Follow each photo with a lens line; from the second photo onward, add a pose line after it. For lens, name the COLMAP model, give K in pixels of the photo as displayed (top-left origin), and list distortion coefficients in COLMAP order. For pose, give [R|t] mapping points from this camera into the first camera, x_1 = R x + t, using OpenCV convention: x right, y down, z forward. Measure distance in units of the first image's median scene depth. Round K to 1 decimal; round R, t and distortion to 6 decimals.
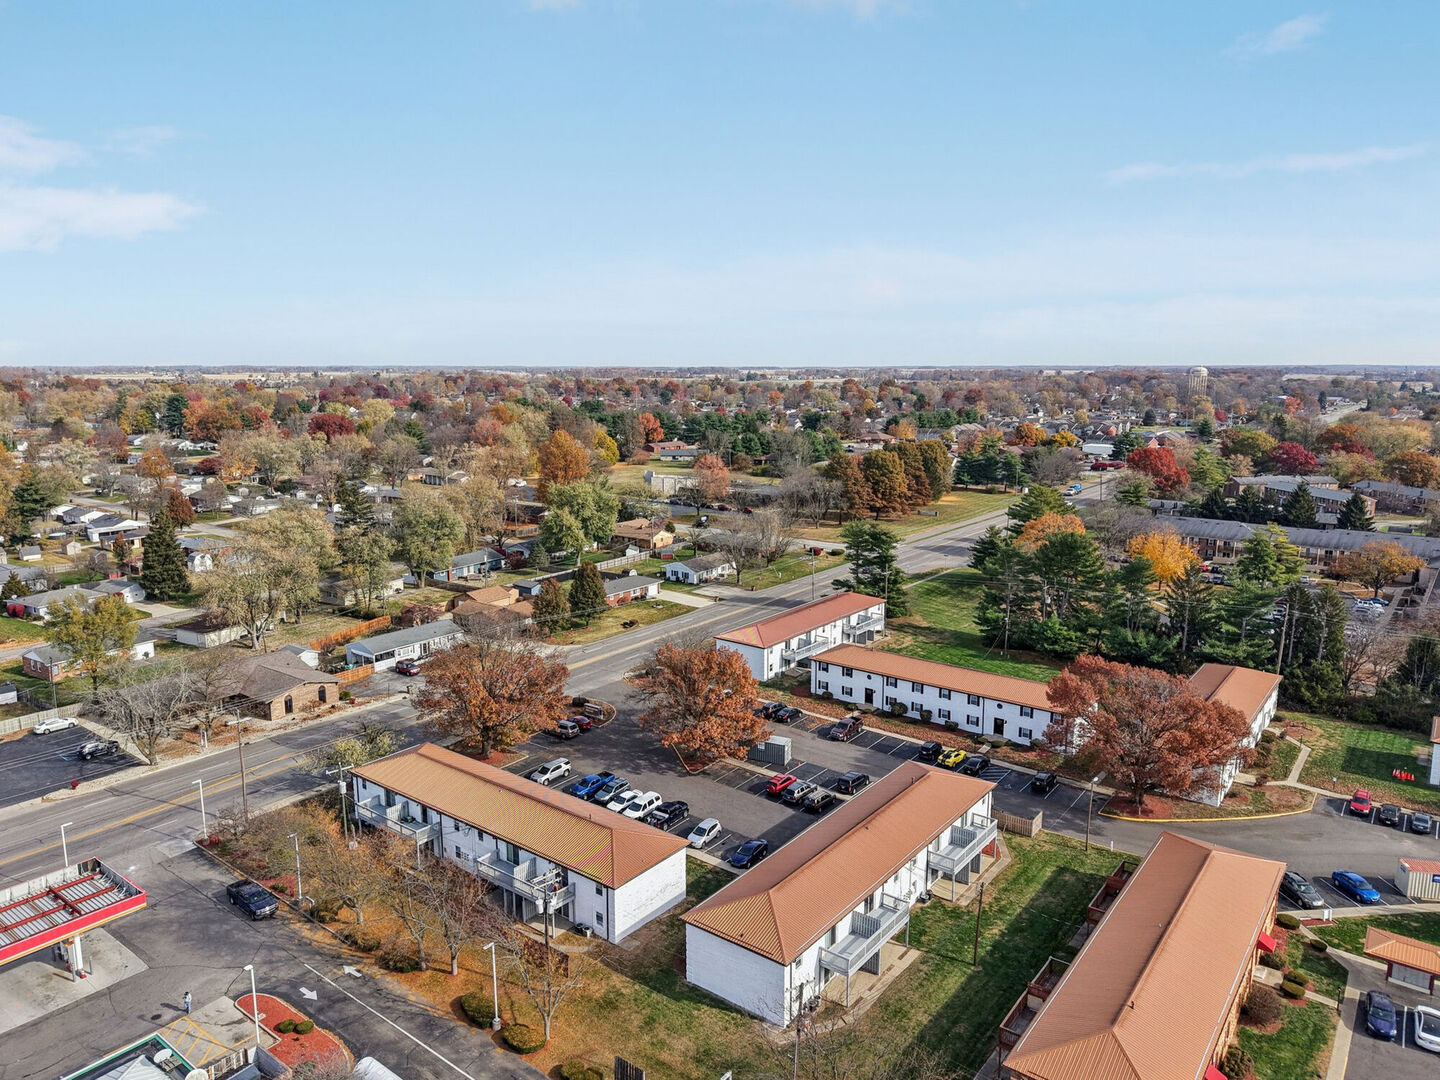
lens RADIAL K [[945.8, 0, 720.0], [0, 945.8, 540.0], [0, 0, 1]] dist [0.026421, -0.023882]
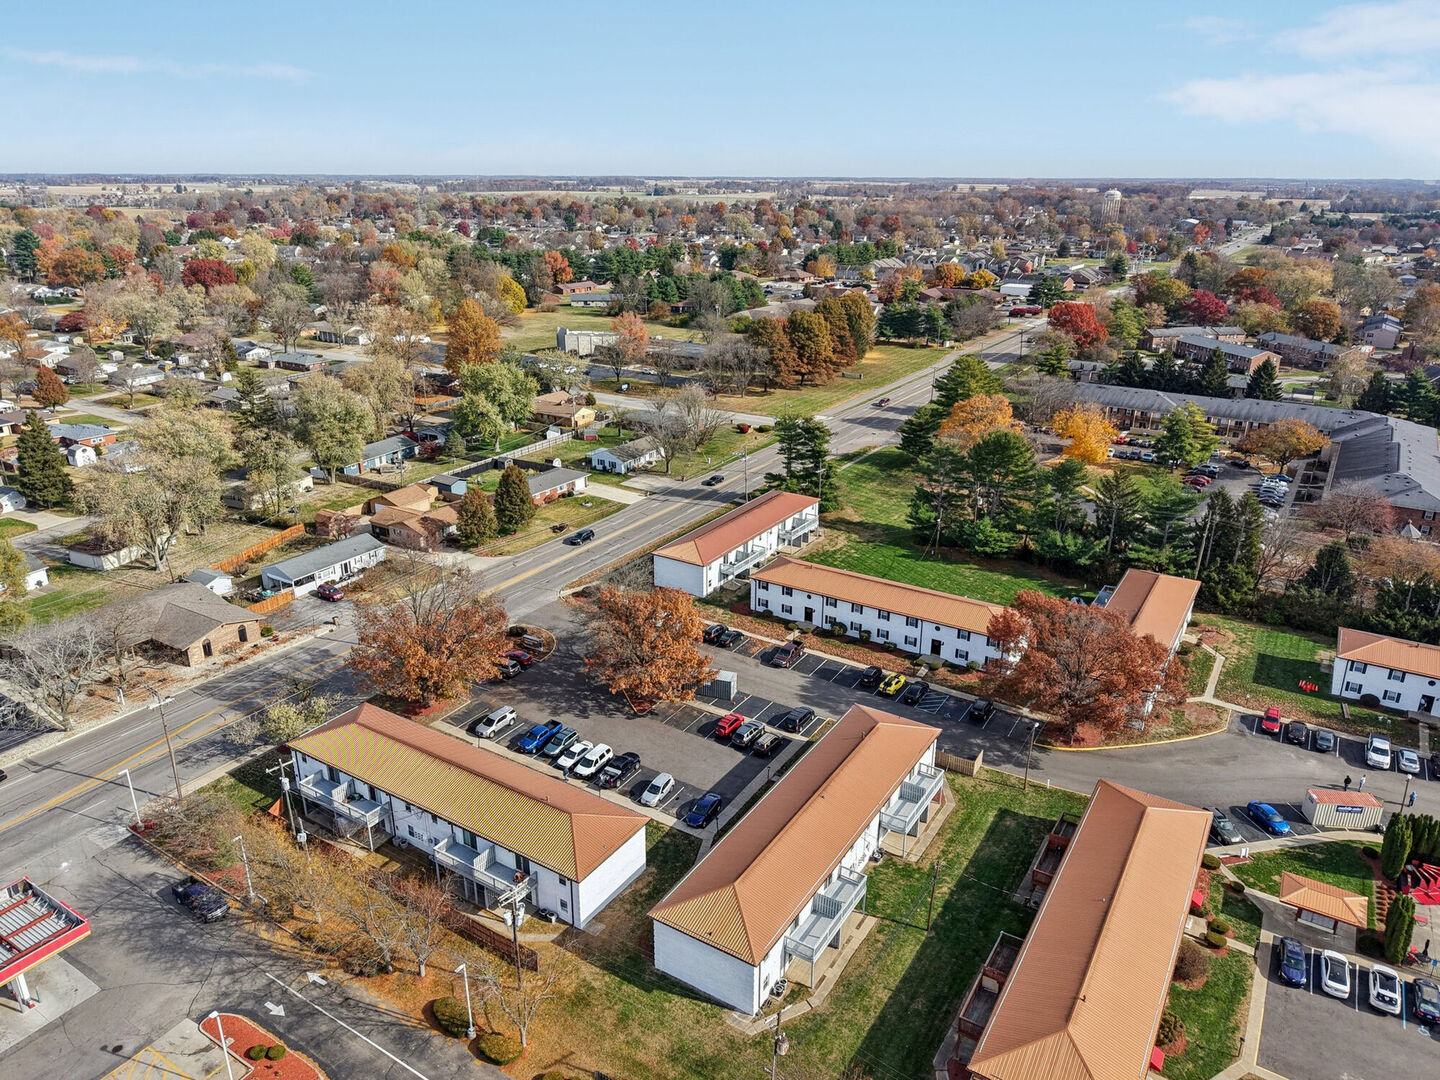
lens RADIAL K [[945.8, 0, 720.0], [0, 945.8, 540.0], [0, 0, 1]] dist [0.026421, -0.023882]
pose [[0.995688, -0.028947, 0.088136, -0.024239], [0.012715, 0.983686, 0.179442, -0.099843], [-0.091893, -0.177548, 0.979813, 0.039697]]
